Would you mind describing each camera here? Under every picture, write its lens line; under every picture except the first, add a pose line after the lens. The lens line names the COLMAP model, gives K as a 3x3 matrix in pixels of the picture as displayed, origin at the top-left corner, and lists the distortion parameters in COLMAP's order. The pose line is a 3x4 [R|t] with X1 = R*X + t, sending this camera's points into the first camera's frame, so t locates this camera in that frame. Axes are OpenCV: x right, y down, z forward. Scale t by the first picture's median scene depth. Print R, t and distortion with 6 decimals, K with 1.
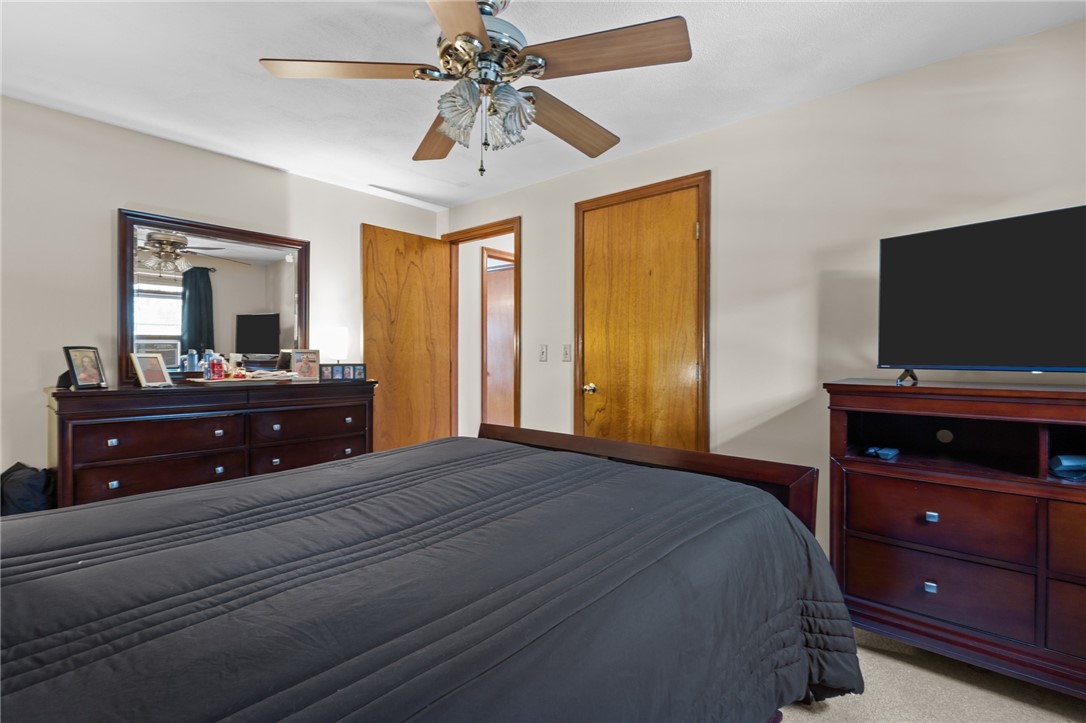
lens RADIAL K [[509.0, 0, 546.6], [0, 509.0, 360.6], [0, 0, 1]] dist [0.006231, -0.000671]
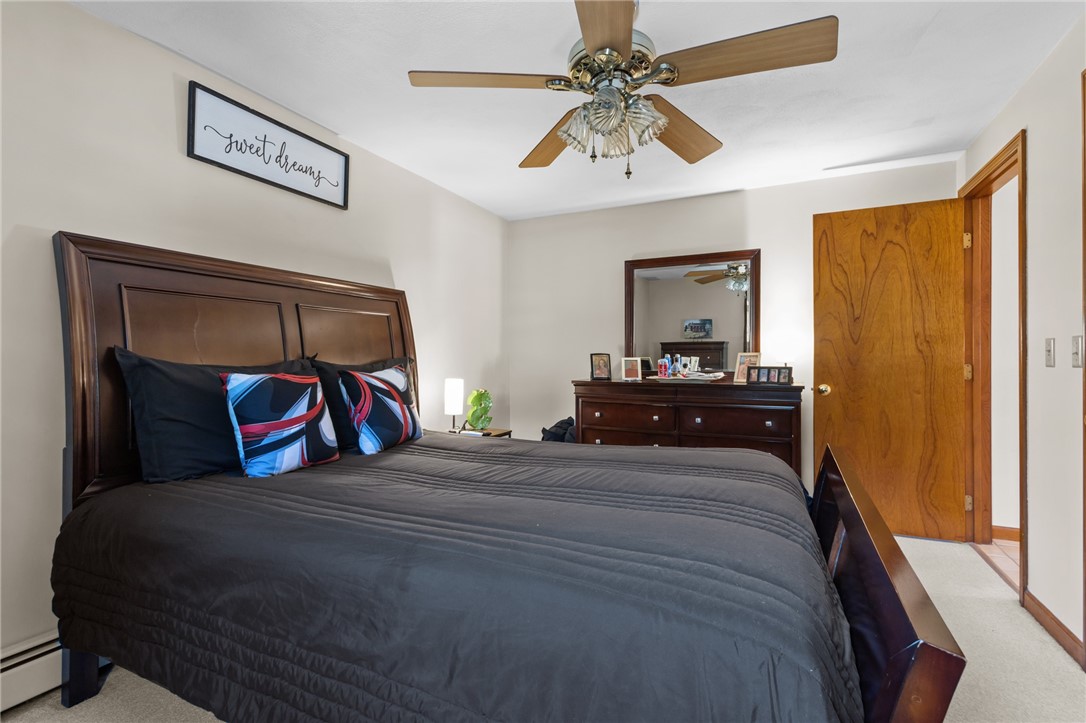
lens RADIAL K [[509.0, 0, 546.6], [0, 509.0, 355.0], [0, 0, 1]] dist [0.006231, -0.000671]
pose [[0.251276, -0.010351, -0.967860, 0.426615], [-0.006764, 0.999900, -0.012450, -0.000767], [0.967892, 0.009675, 0.251180, 0.315565]]
